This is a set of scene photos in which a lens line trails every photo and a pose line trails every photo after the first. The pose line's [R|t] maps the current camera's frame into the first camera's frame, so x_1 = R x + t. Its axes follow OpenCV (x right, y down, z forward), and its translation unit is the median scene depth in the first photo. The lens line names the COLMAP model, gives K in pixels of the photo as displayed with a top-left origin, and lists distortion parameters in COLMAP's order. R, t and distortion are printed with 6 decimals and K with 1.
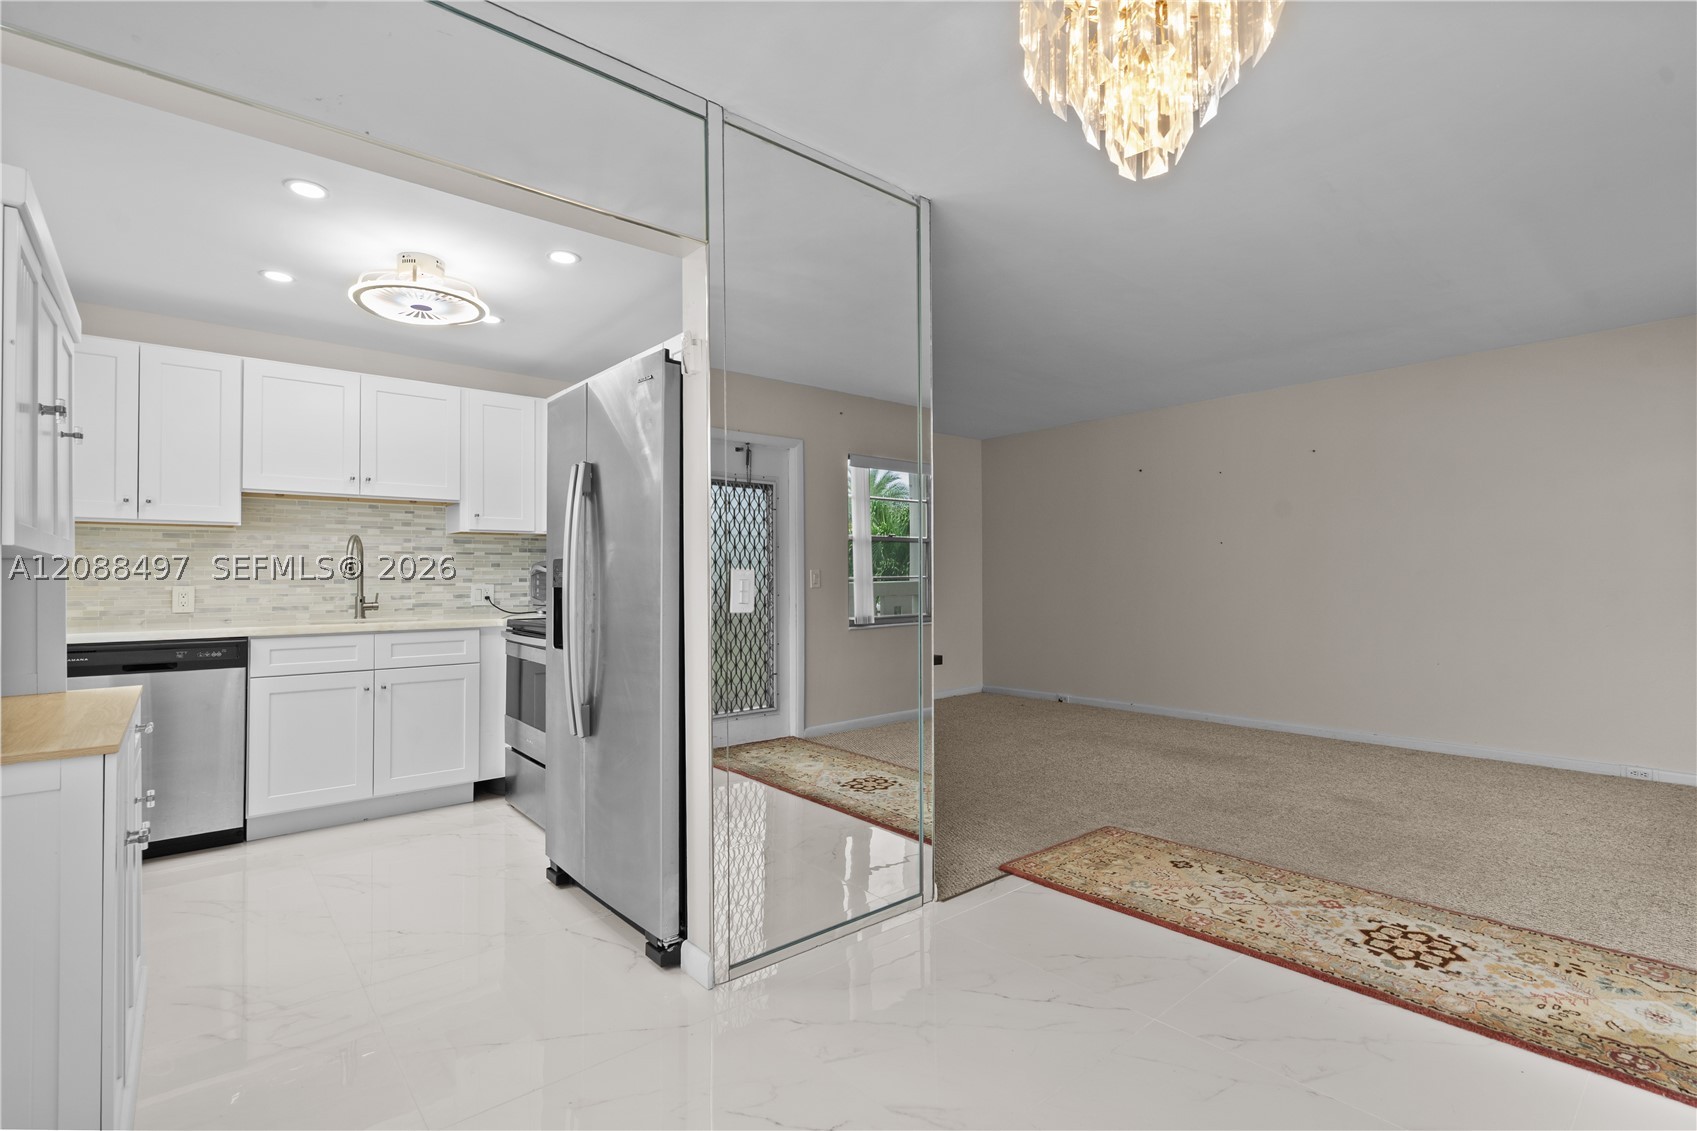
lens RADIAL K [[757.8, 0, 850.9], [0, 757.8, 552.6], [0, 0, 1]] dist [0.000662, 0.000677]
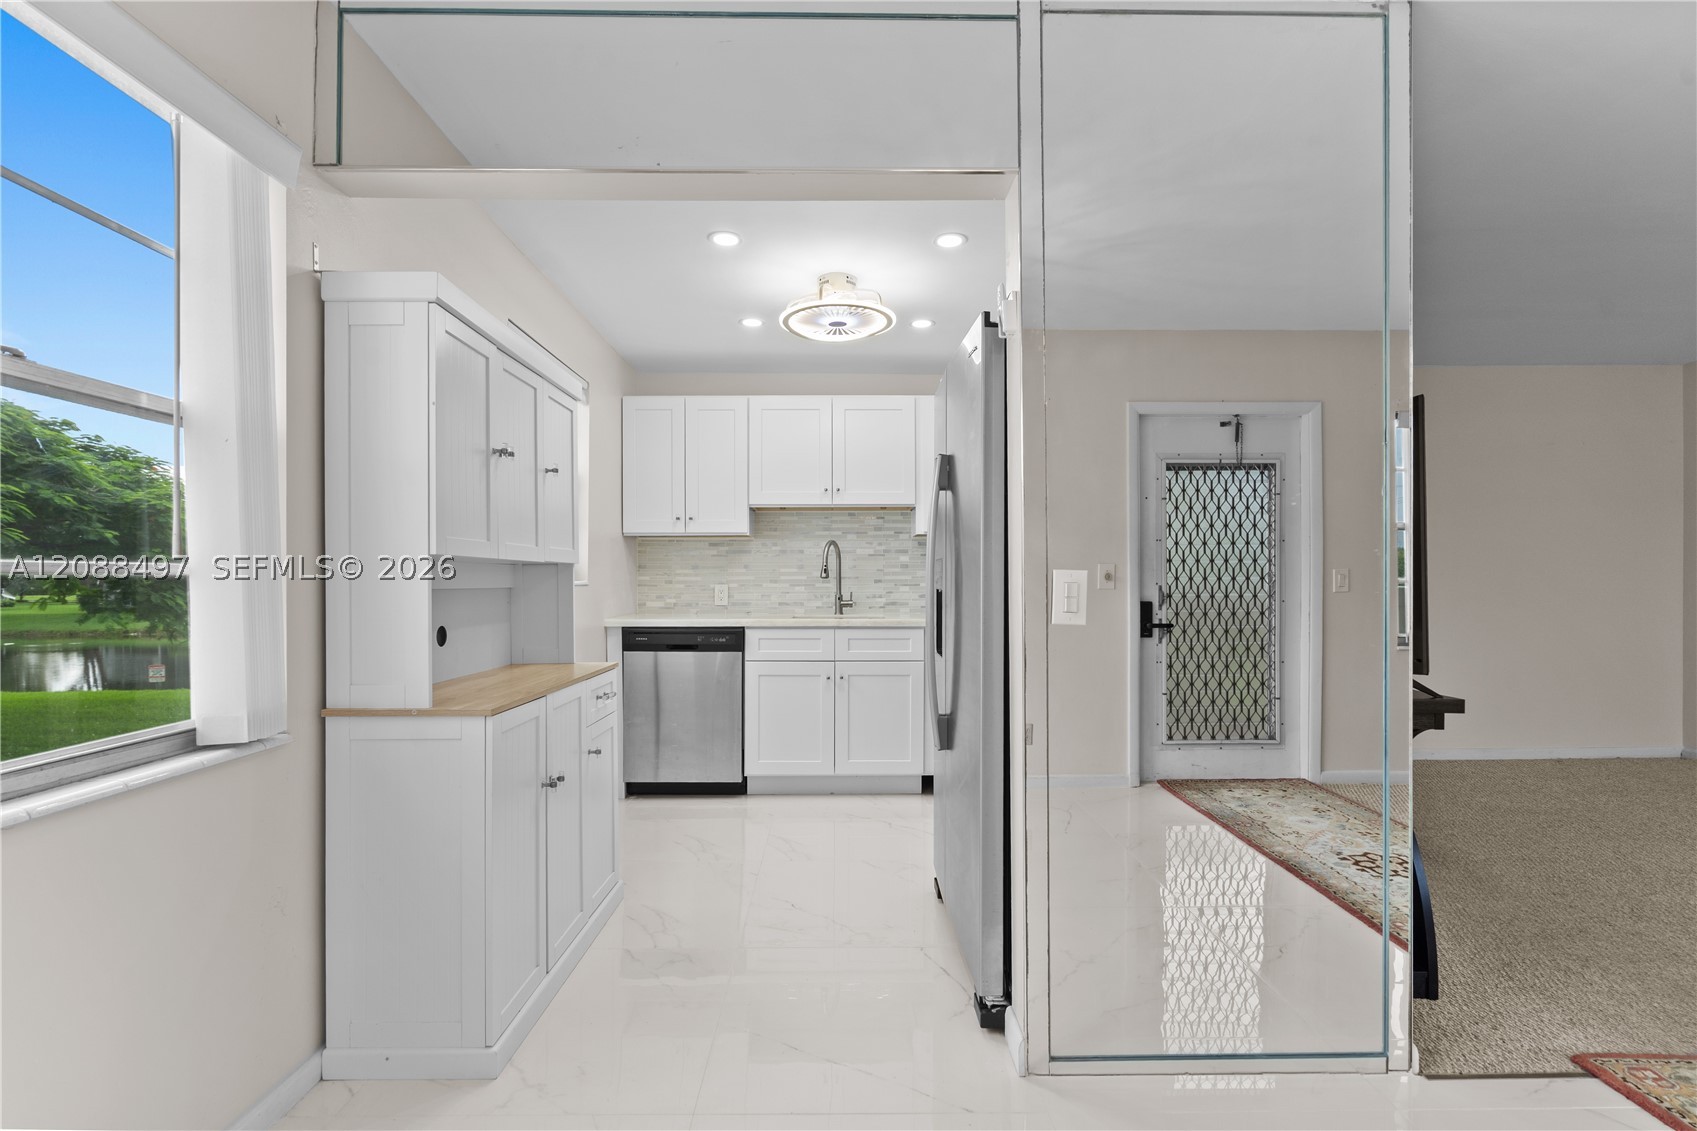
lens RADIAL K [[783.2, 0, 849.5], [0, 783.2, 572.0], [0, 0, 1]] dist [0.008127, 0.001331]
pose [[0.784058, -0.002108, -0.620684, 0.099292], [0.018105, 0.999646, 0.019476, 0.001726], [0.620424, -0.026508, 0.783819, 0.109307]]
